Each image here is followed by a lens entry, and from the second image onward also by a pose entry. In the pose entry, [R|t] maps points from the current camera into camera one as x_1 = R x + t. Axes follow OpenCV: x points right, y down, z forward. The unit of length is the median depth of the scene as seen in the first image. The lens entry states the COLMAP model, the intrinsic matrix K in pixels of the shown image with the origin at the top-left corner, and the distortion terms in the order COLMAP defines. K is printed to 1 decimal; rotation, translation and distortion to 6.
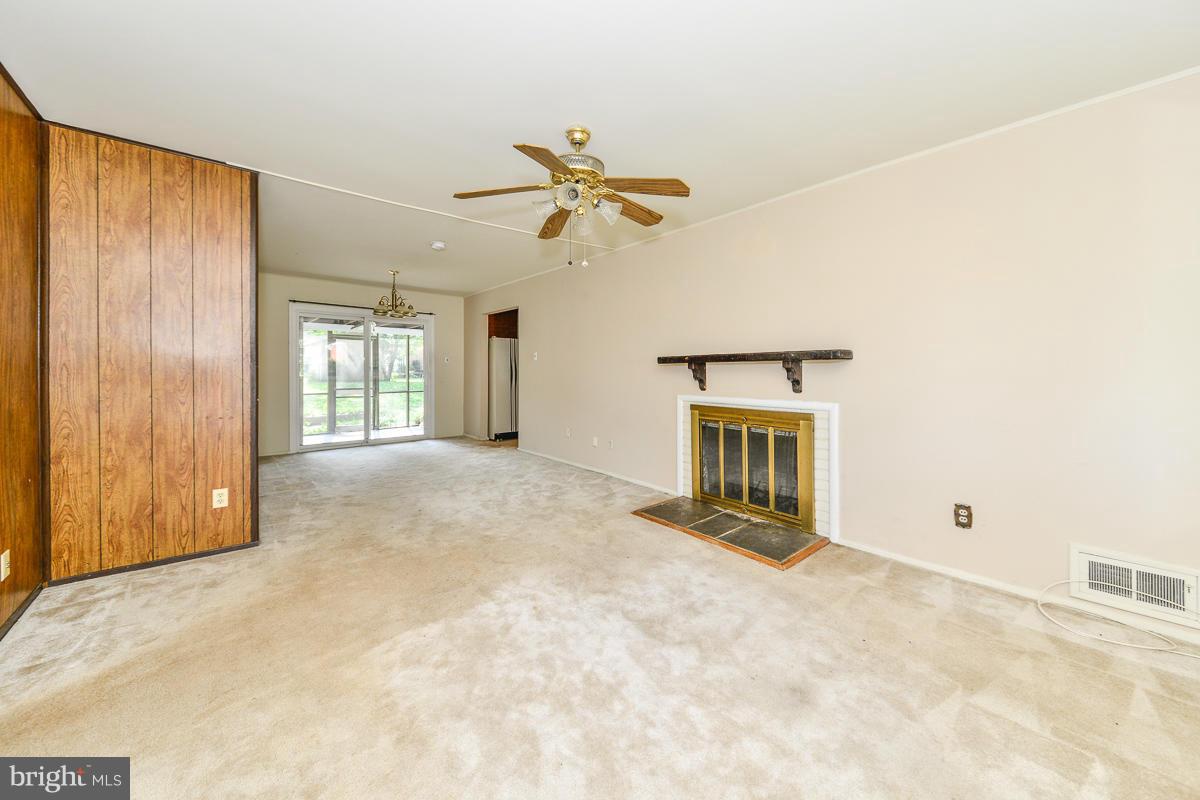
lens RADIAL K [[433.5, 0, 601.2], [0, 433.5, 374.3], [0, 0, 1]] dist [0.008015, -0.001927]
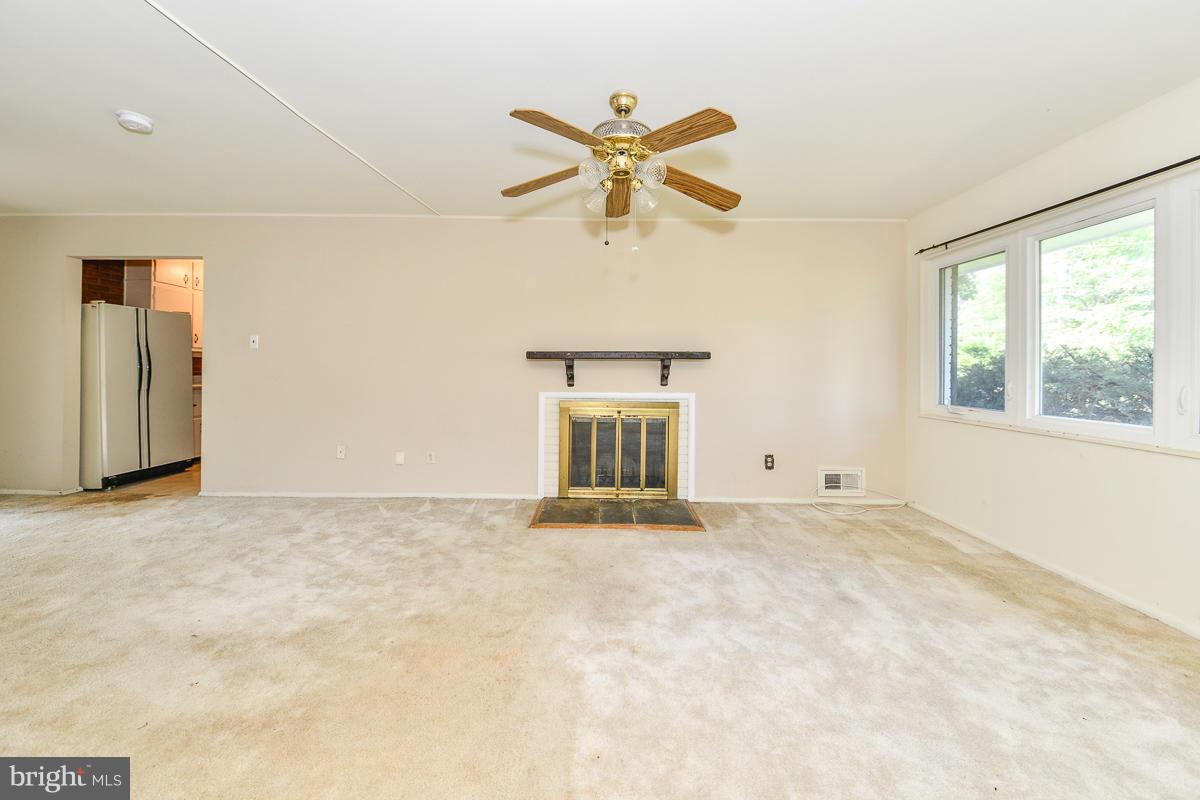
lens RADIAL K [[433.5, 0, 596.3], [0, 433.5, 368.5], [0, 0, 1]] dist [0.008015, -0.001927]
pose [[0.653175, 0.001977, 0.757204, -0.601222], [-0.001100, 0.999998, -0.001661, -0.003842], [-0.757206, 0.000252, 0.653176, 0.369948]]
